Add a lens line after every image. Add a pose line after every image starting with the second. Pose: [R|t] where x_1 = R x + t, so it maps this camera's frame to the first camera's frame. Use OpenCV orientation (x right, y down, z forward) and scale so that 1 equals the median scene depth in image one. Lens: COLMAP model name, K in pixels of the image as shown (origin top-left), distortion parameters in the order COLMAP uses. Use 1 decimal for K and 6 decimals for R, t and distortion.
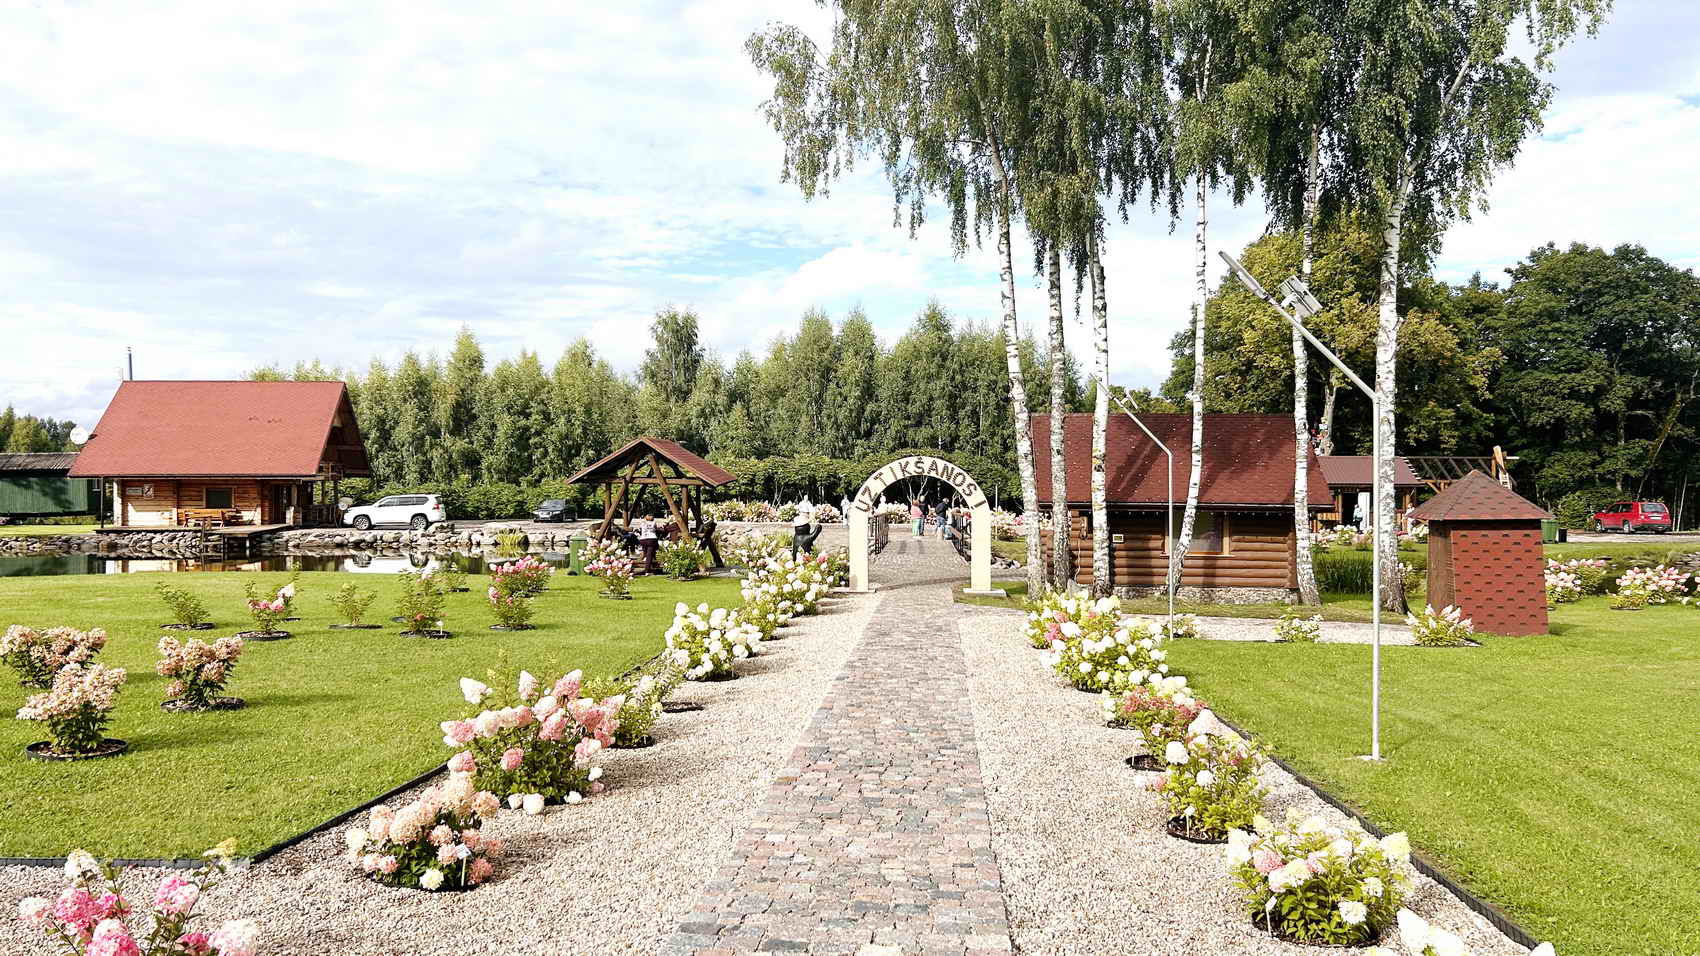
lens RADIAL K [[1256.5, 0, 861.9], [0, 1256.5, 475.6], [0, 0, 1]] dist [-0.000569, 0.000908]
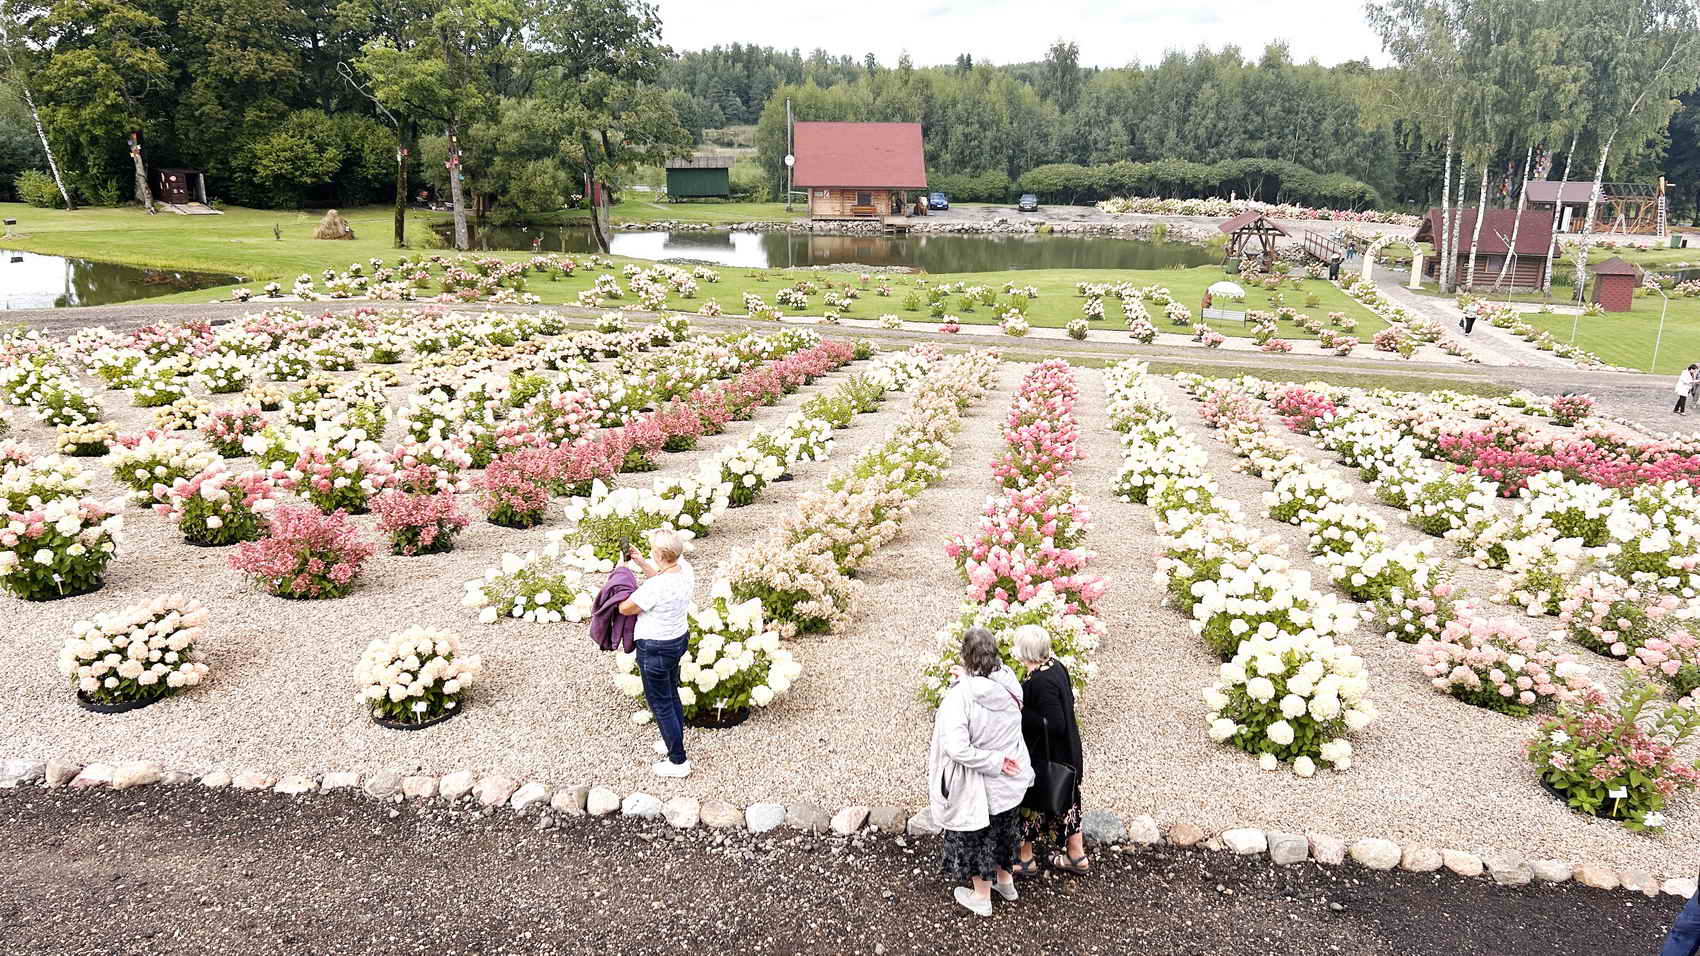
lens RADIAL K [[1256.5, 0, 861.9], [0, 1256.5, 475.6], [0, 0, 1]] dist [-0.000569, 0.000908]
pose [[0.993994, 0.035706, -0.103441, -0.325195], [-0.003563, 0.955327, 0.295530, -0.128397], [0.109372, -0.293387, 0.949717, -0.735324]]
